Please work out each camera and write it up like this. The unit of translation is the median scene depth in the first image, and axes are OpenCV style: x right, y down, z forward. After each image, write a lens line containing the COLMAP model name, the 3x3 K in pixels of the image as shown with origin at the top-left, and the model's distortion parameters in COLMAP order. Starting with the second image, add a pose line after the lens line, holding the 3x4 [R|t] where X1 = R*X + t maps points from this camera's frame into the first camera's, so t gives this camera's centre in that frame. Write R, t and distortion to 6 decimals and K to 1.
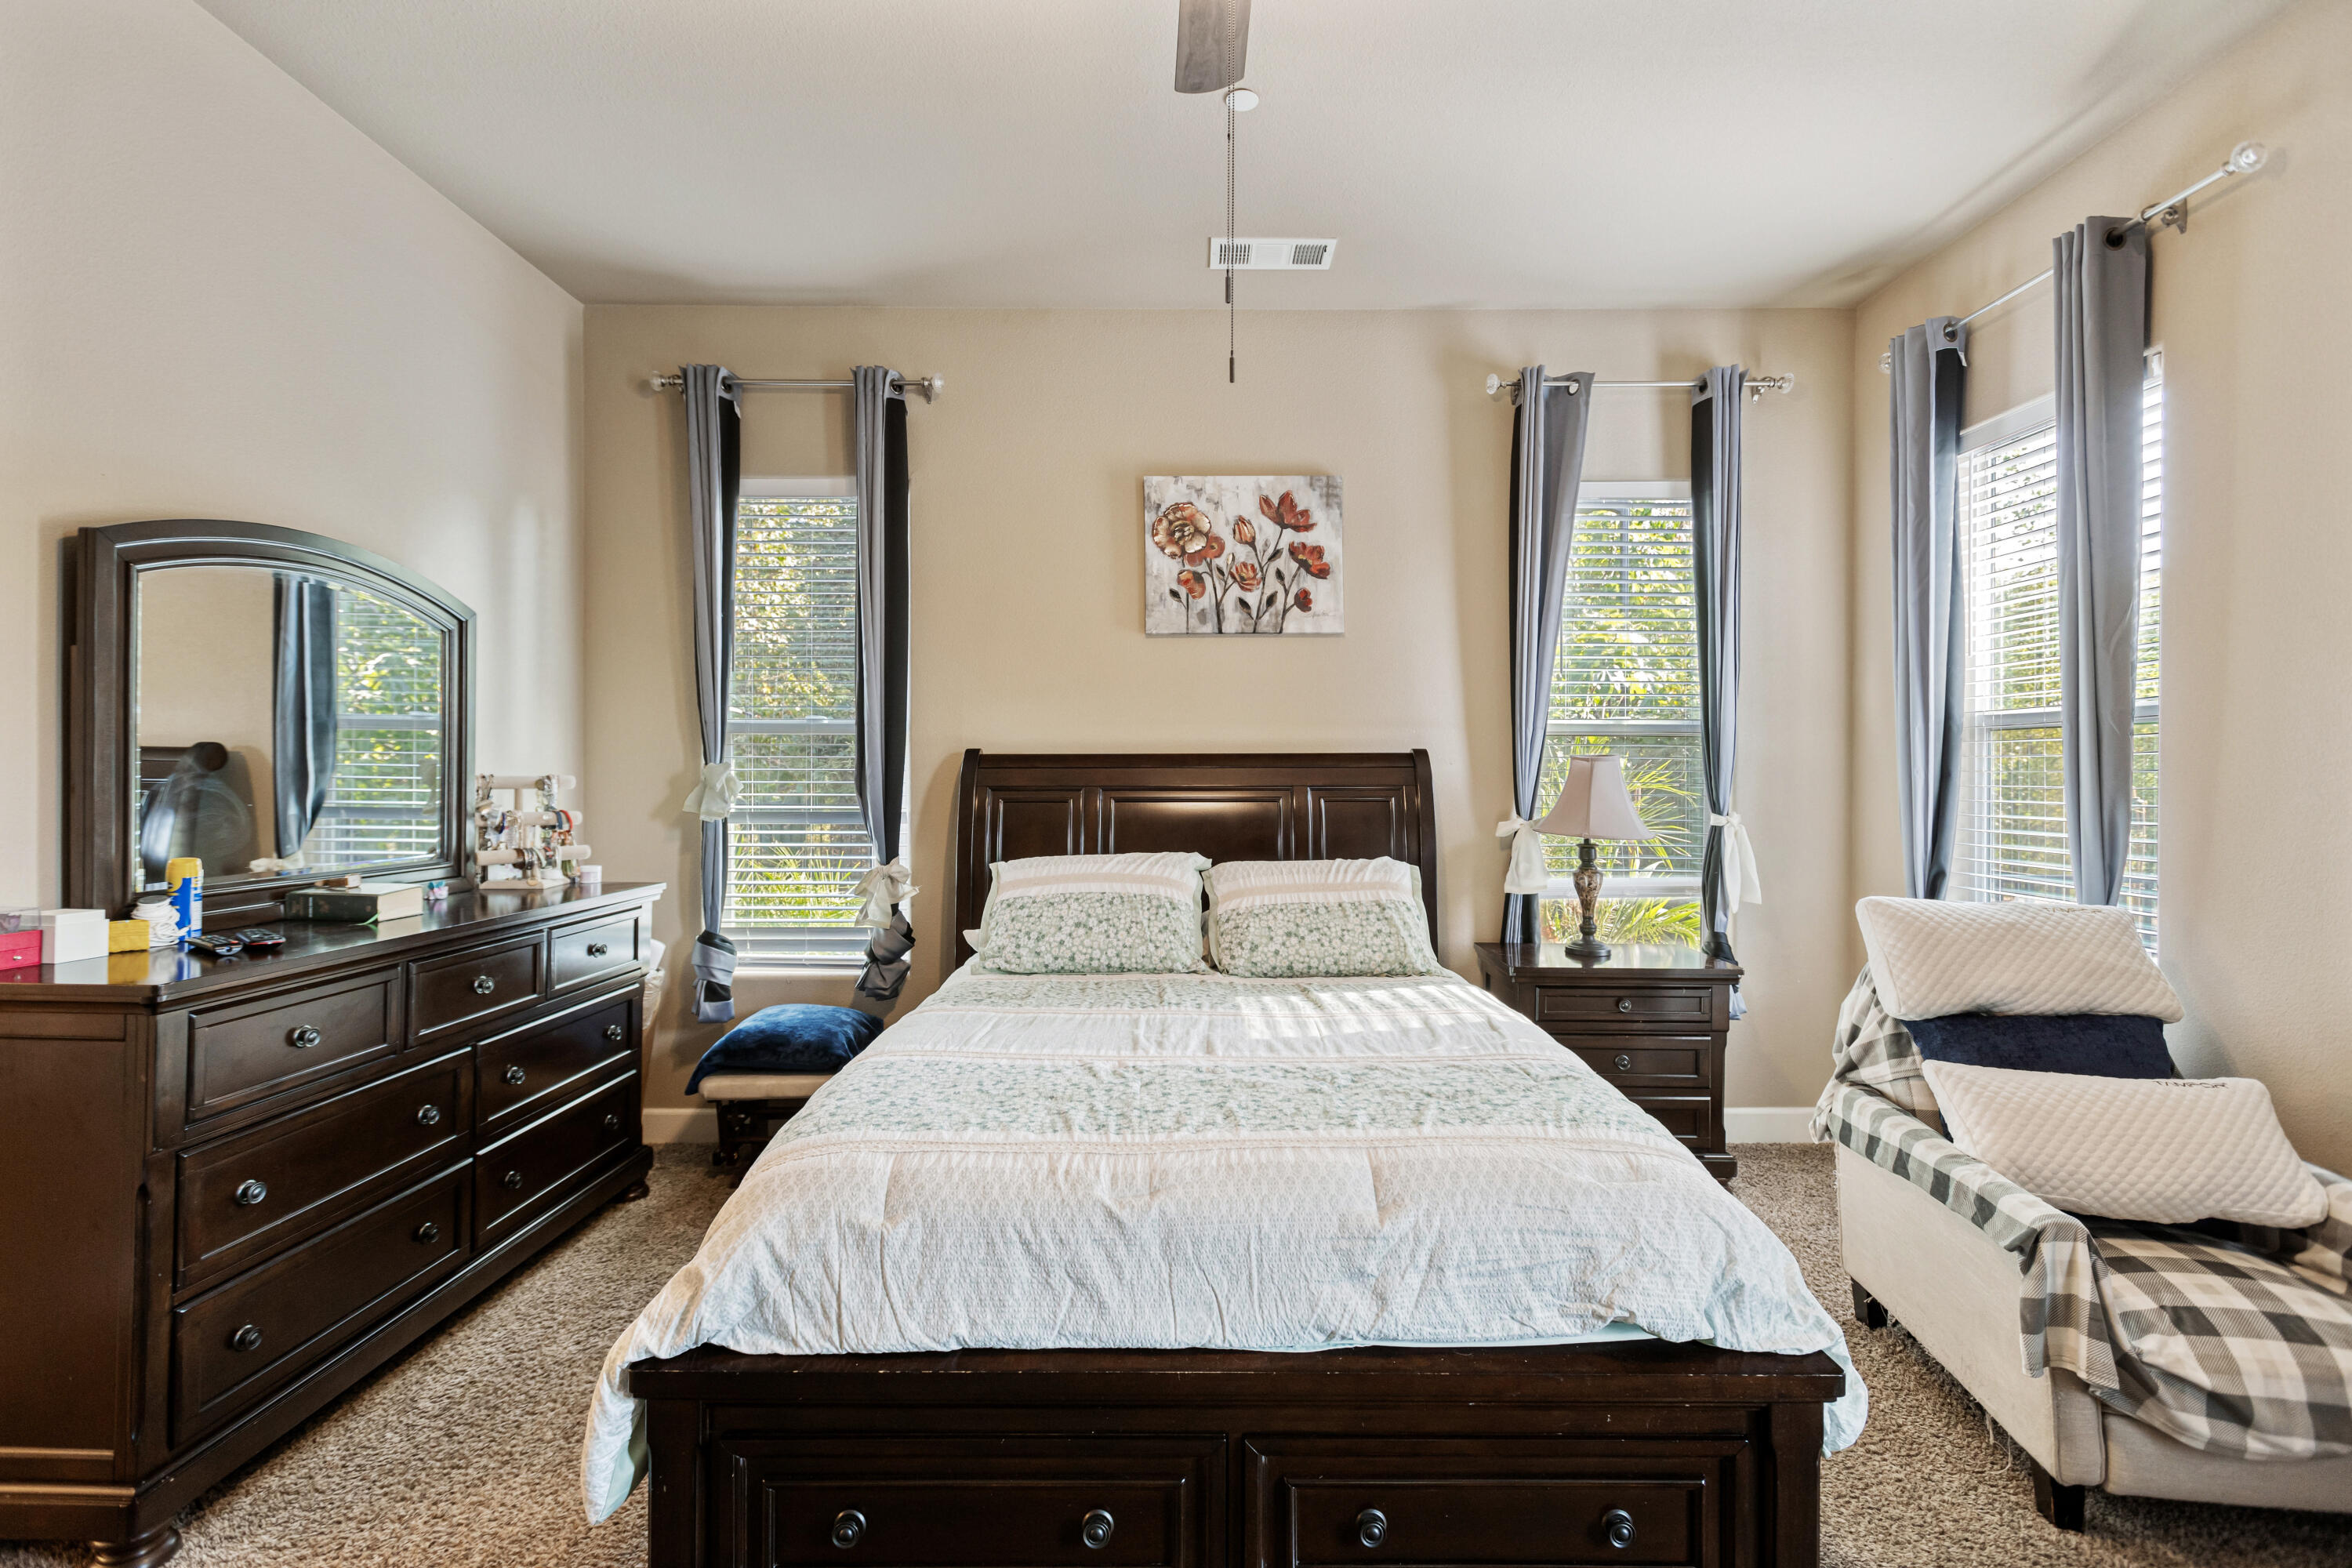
lens RADIAL K [[1048.9, 0, 1181.7], [0, 1048.9, 777.3], [0, 0, 1]] dist [0.001116, -0.000516]
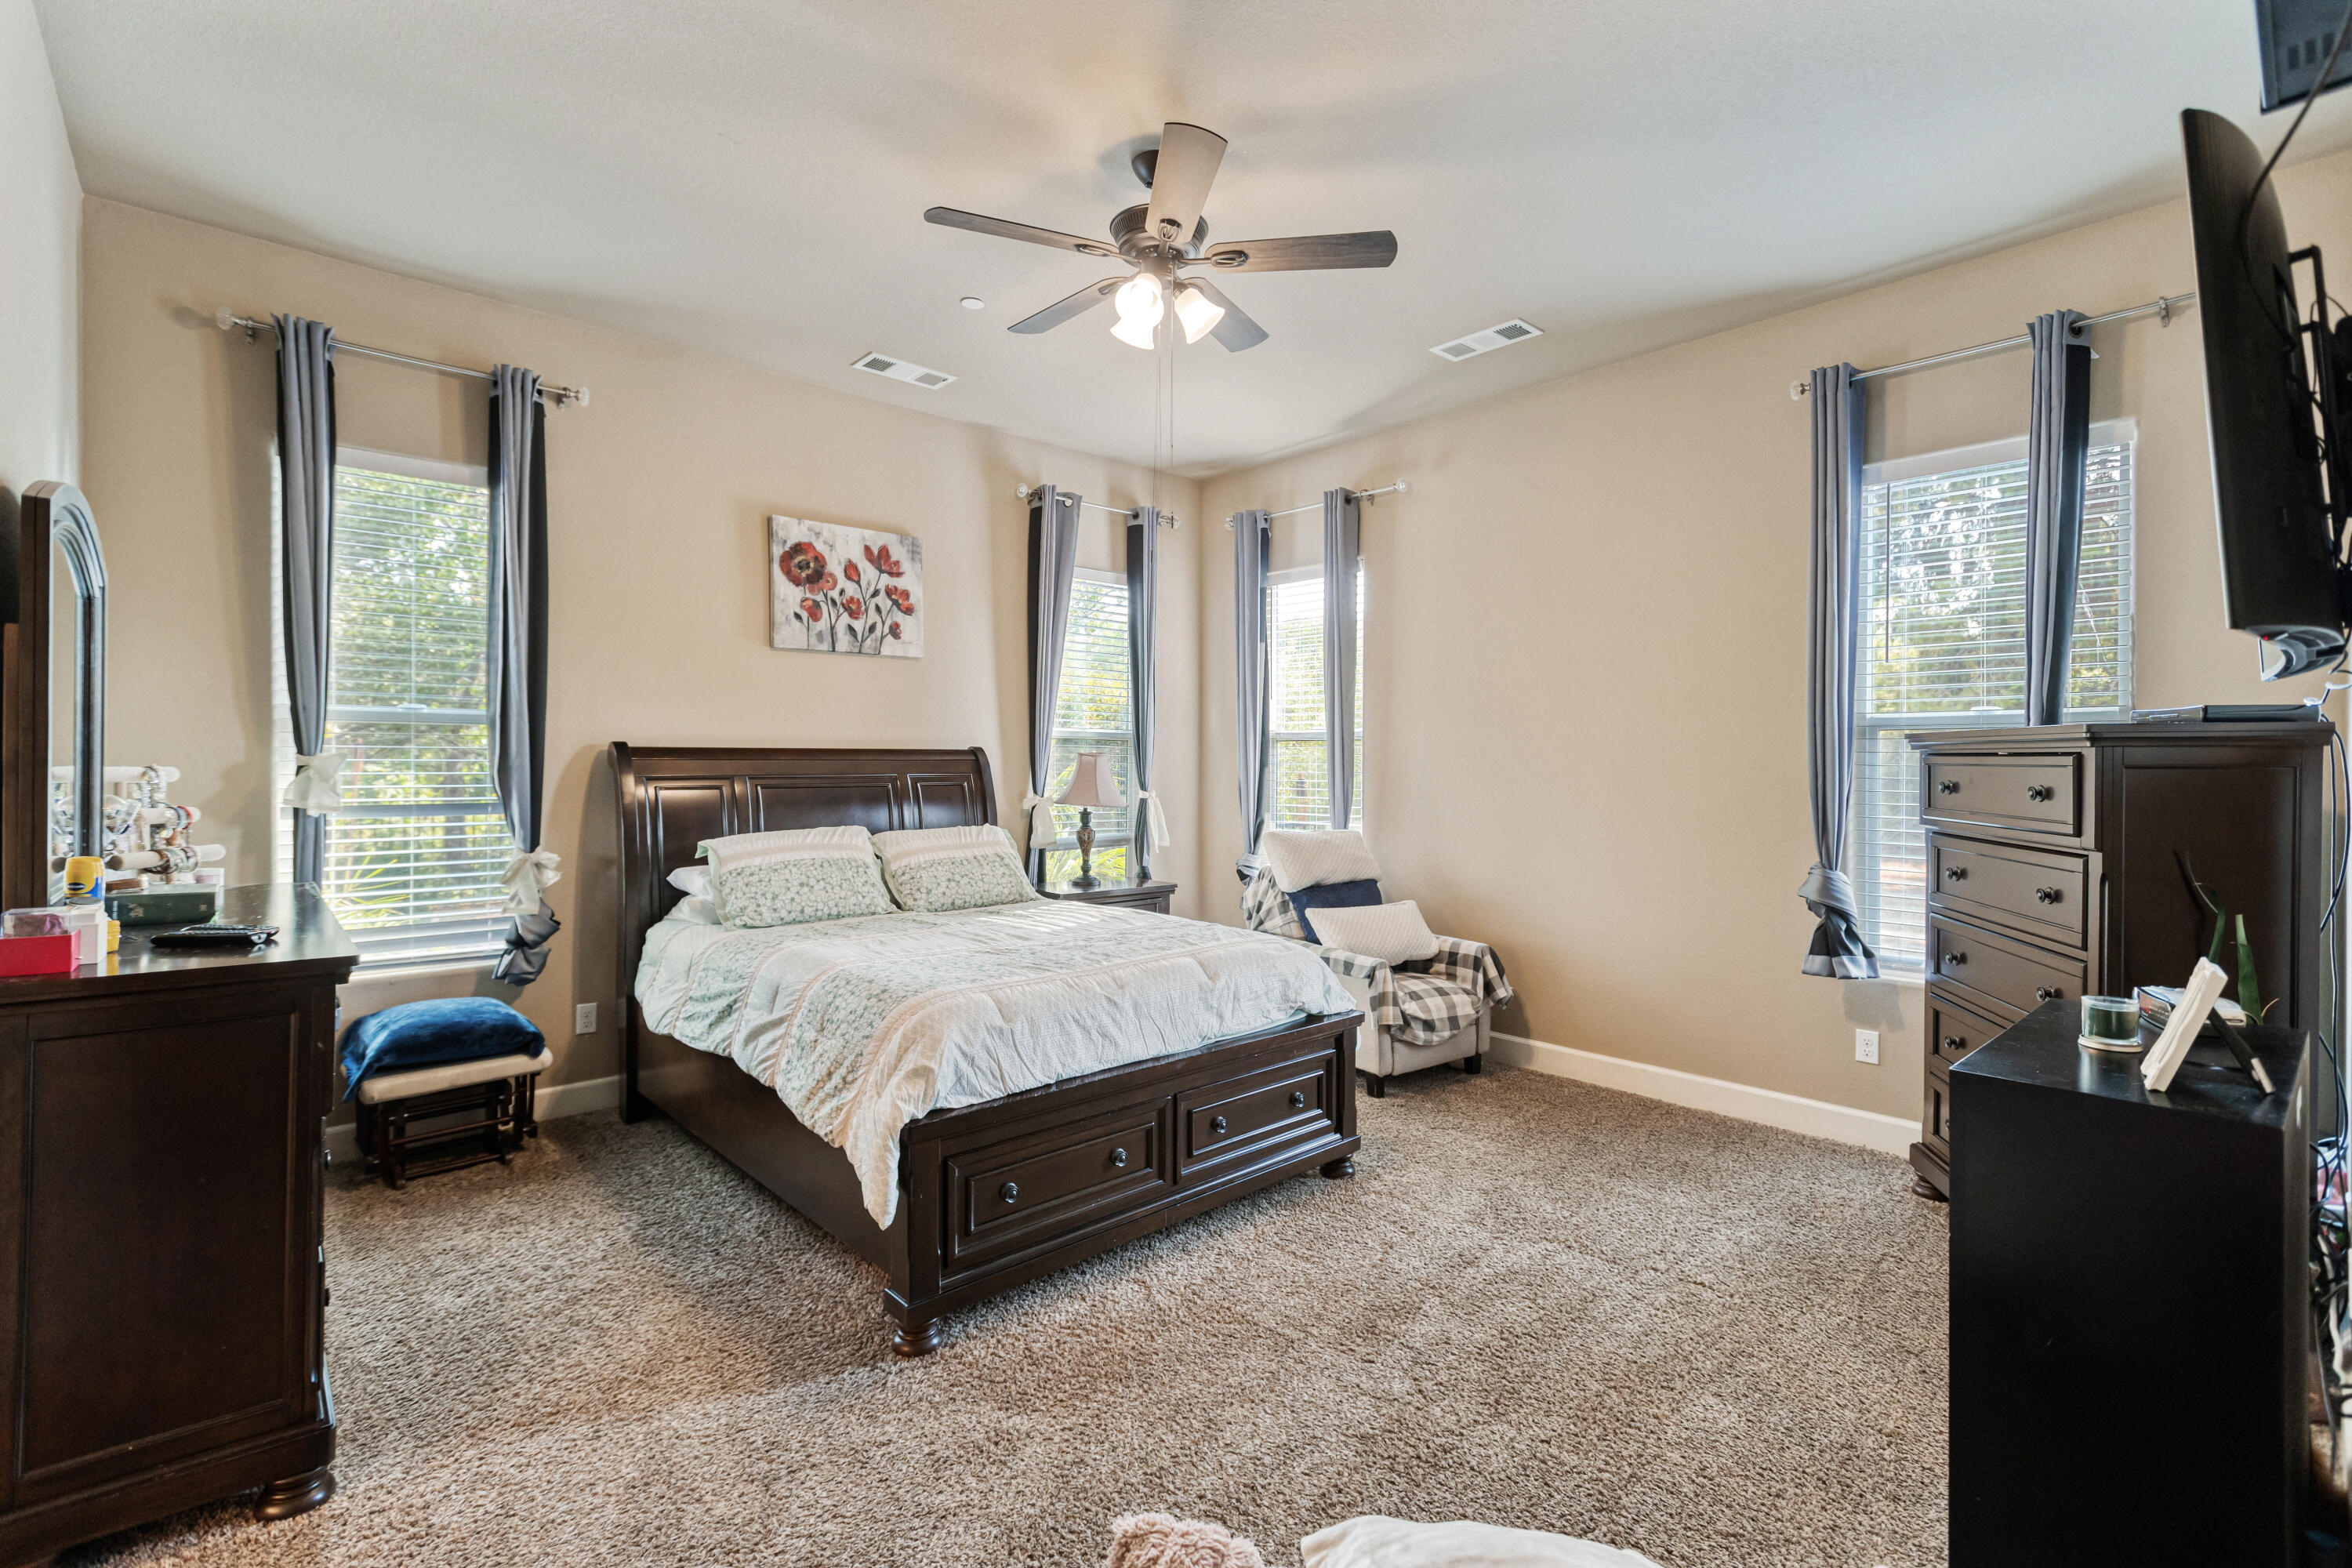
lens RADIAL K [[1048.9, 0, 1173.1], [0, 1048.9, 774.8], [0, 0, 1]] dist [0.001116, -0.000516]
pose [[0.740834, -0.005958, 0.671662, -0.532495], [0.001940, 0.999975, 0.006730, 0.000883], [-0.671686, -0.003683, 0.740827, -0.199818]]
